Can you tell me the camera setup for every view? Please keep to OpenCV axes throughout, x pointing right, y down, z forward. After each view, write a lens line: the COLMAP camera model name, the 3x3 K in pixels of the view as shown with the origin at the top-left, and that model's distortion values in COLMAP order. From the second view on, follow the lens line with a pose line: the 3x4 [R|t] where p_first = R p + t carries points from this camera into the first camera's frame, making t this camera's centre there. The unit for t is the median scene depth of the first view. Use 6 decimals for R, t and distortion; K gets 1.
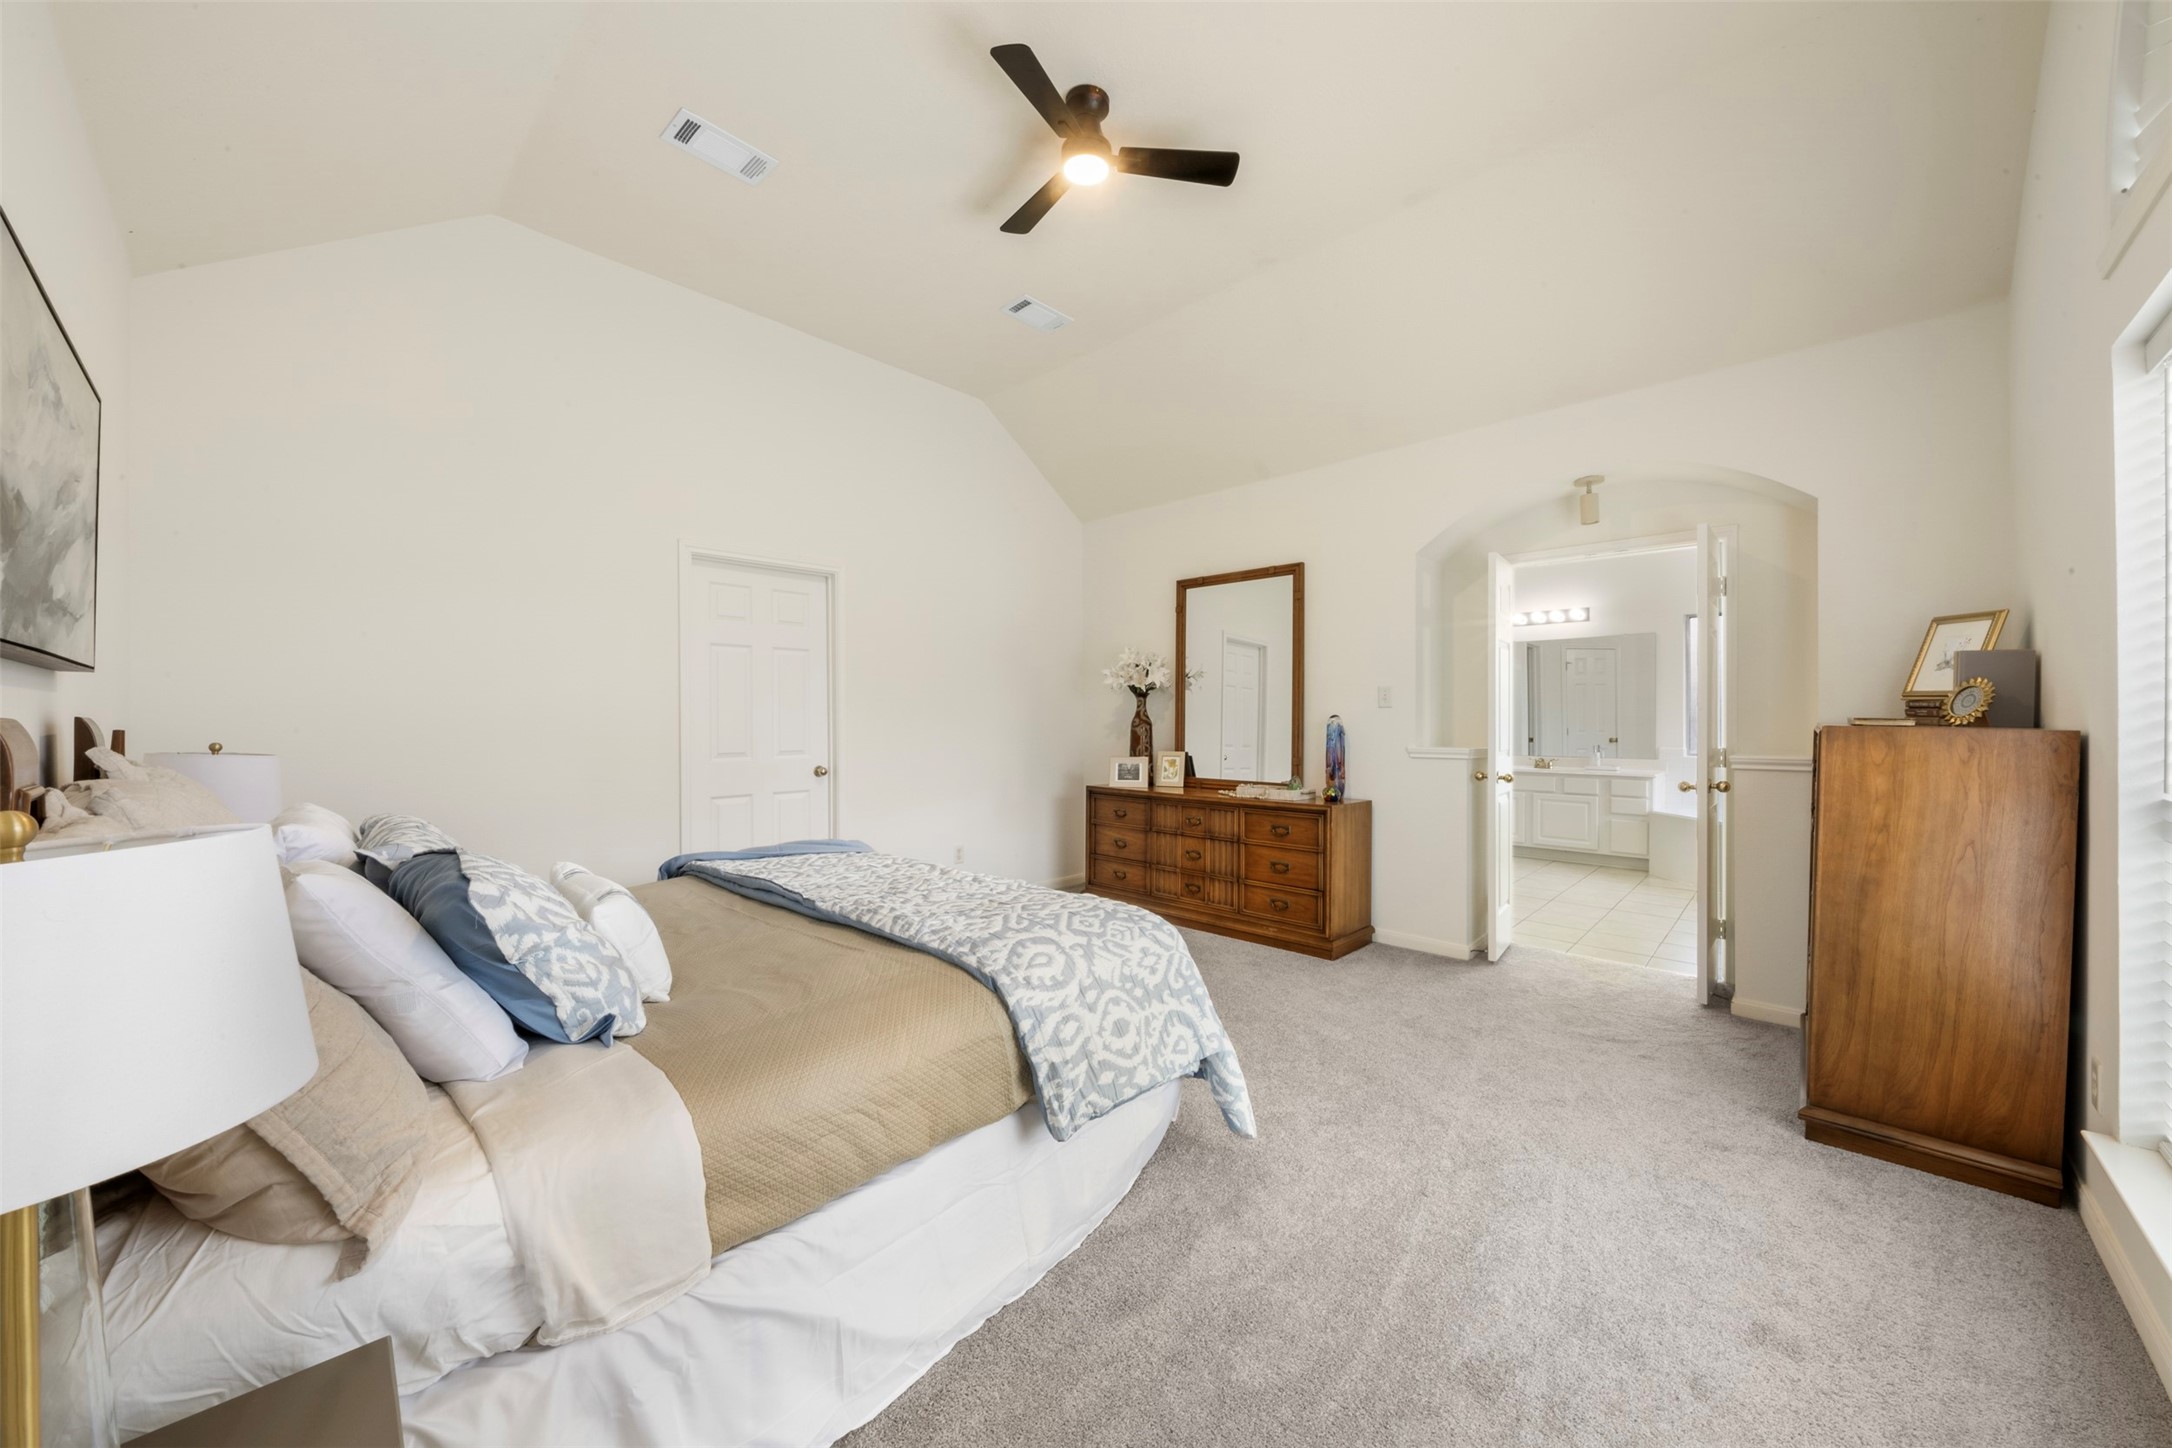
lens RADIAL K [[768.6, 0, 1086.0], [0, 768.6, 715.2], [0, 0, 1]] dist [-0.003409, -0.000750]
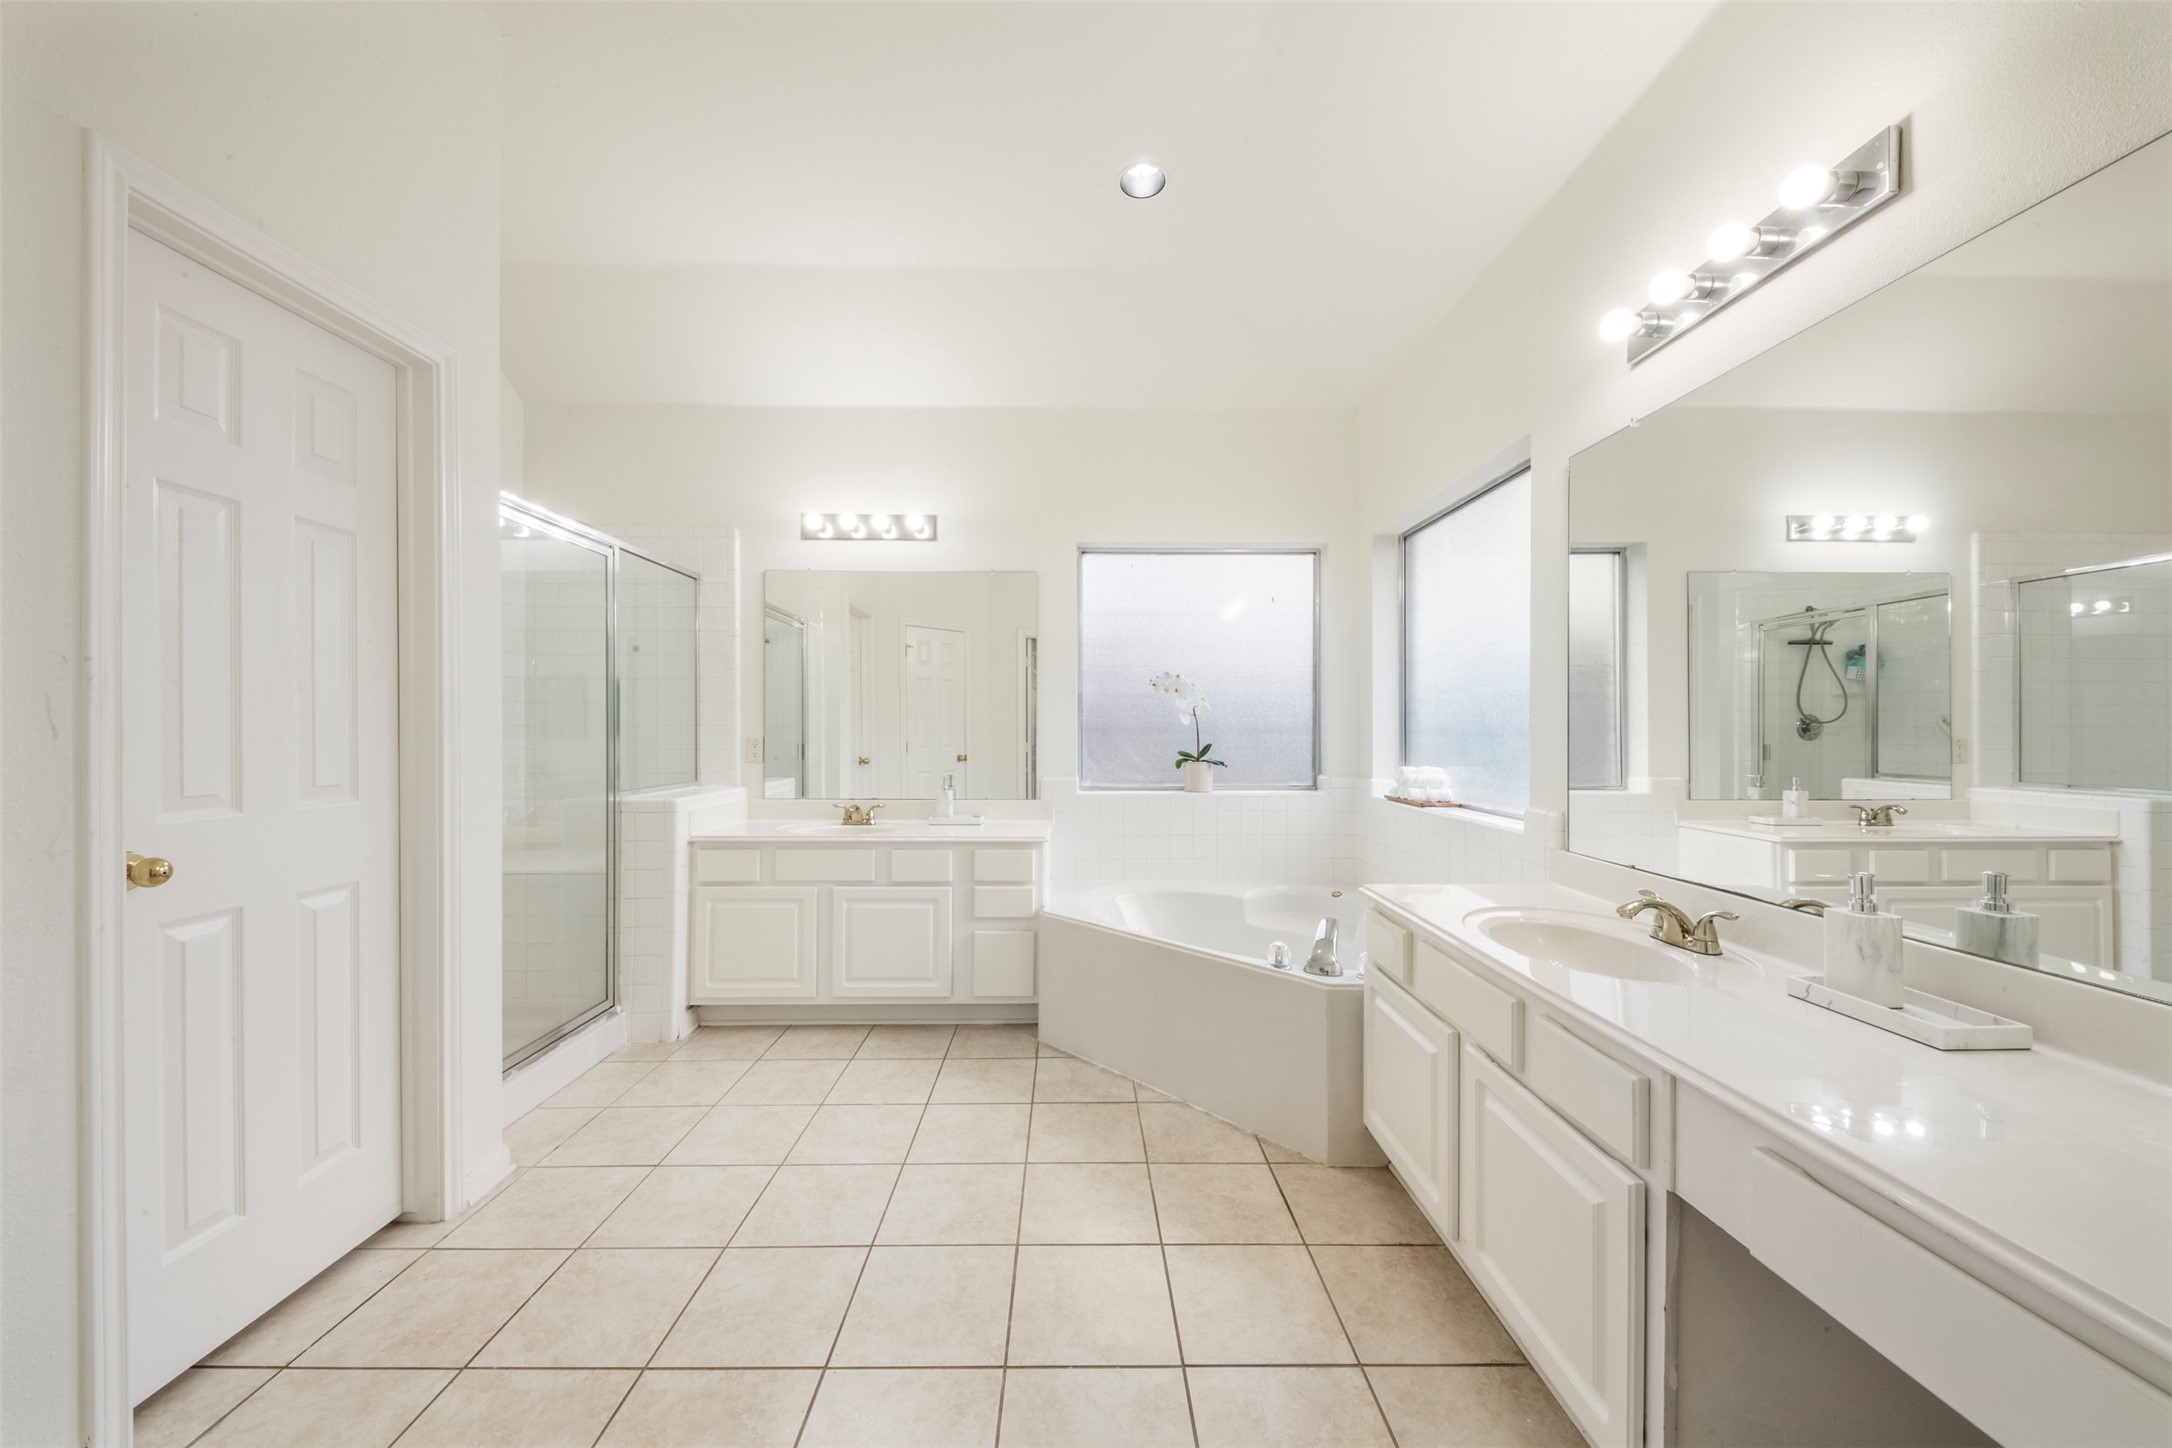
lens RADIAL K [[768.6, 0, 1085.6], [0, 768.6, 726.1], [0, 0, 1]] dist [-0.003409, -0.000750]
pose [[0.711348, 0.002784, 0.702835, 0.365796], [-0.003169, 0.999995, -0.000754, 0.003226], [-0.702833, -0.001691, 0.711353, 0.564766]]
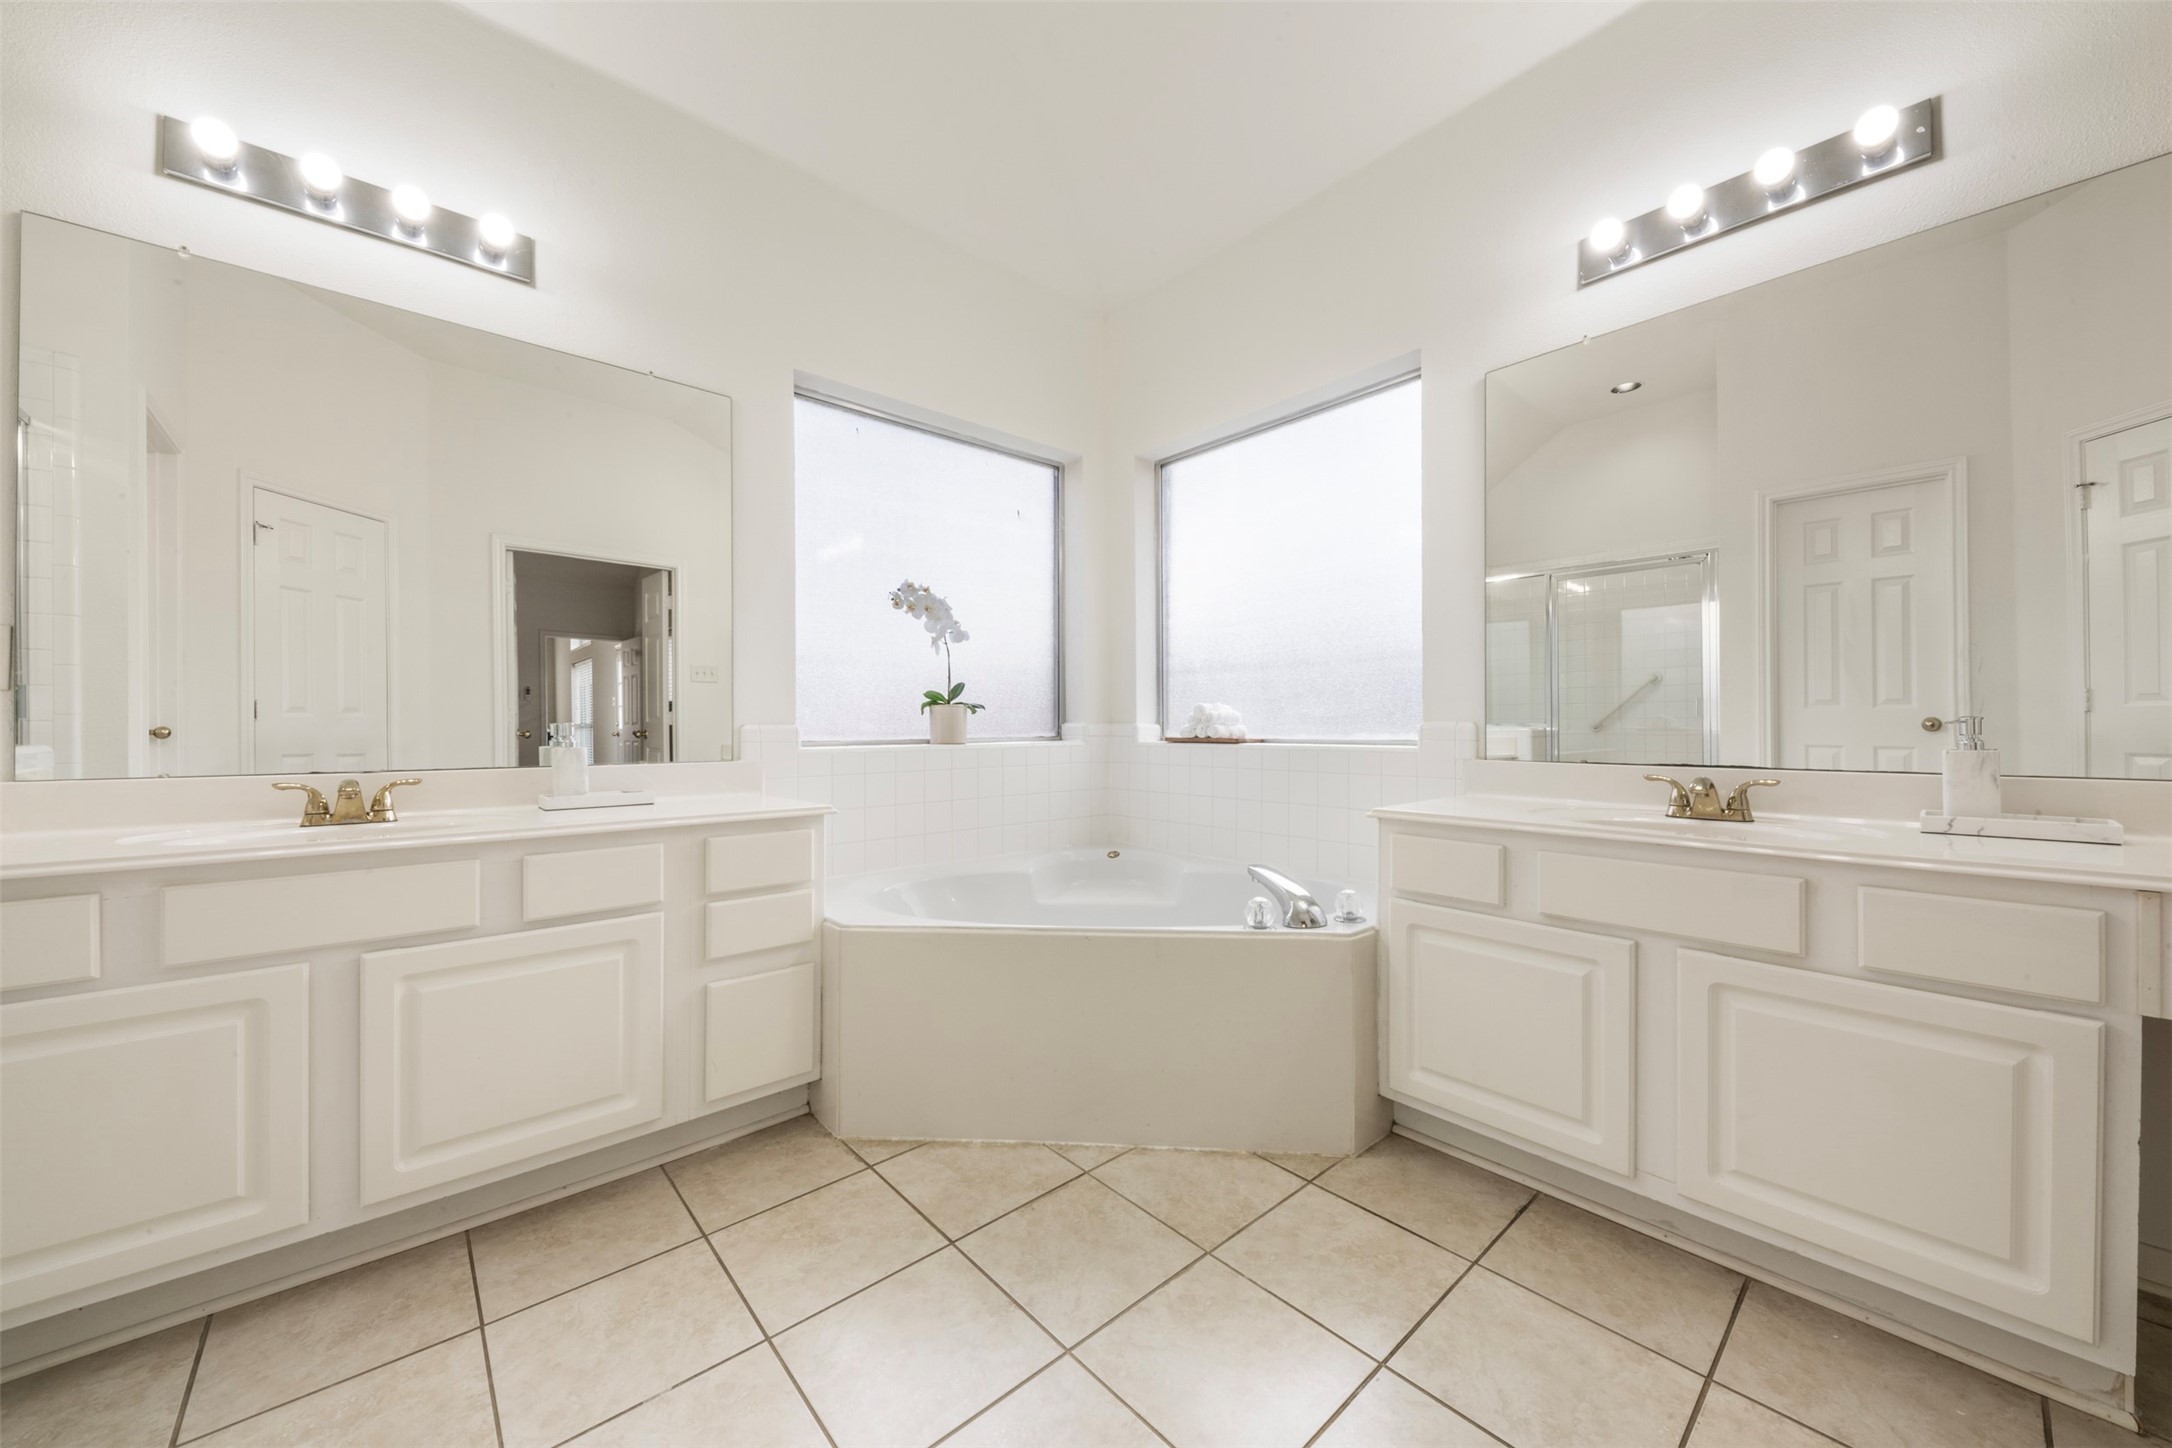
lens RADIAL K [[768.6, 0, 1085.6], [0, 768.6, 728.6], [0, 0, 1]] dist [-0.003409, -0.000750]
pose [[0.075624, -0.002607, 0.997133, 0.397315], [0.001259, 0.999996, 0.002519, 0.040938], [-0.997136, 0.001065, 0.075627, 0.799340]]
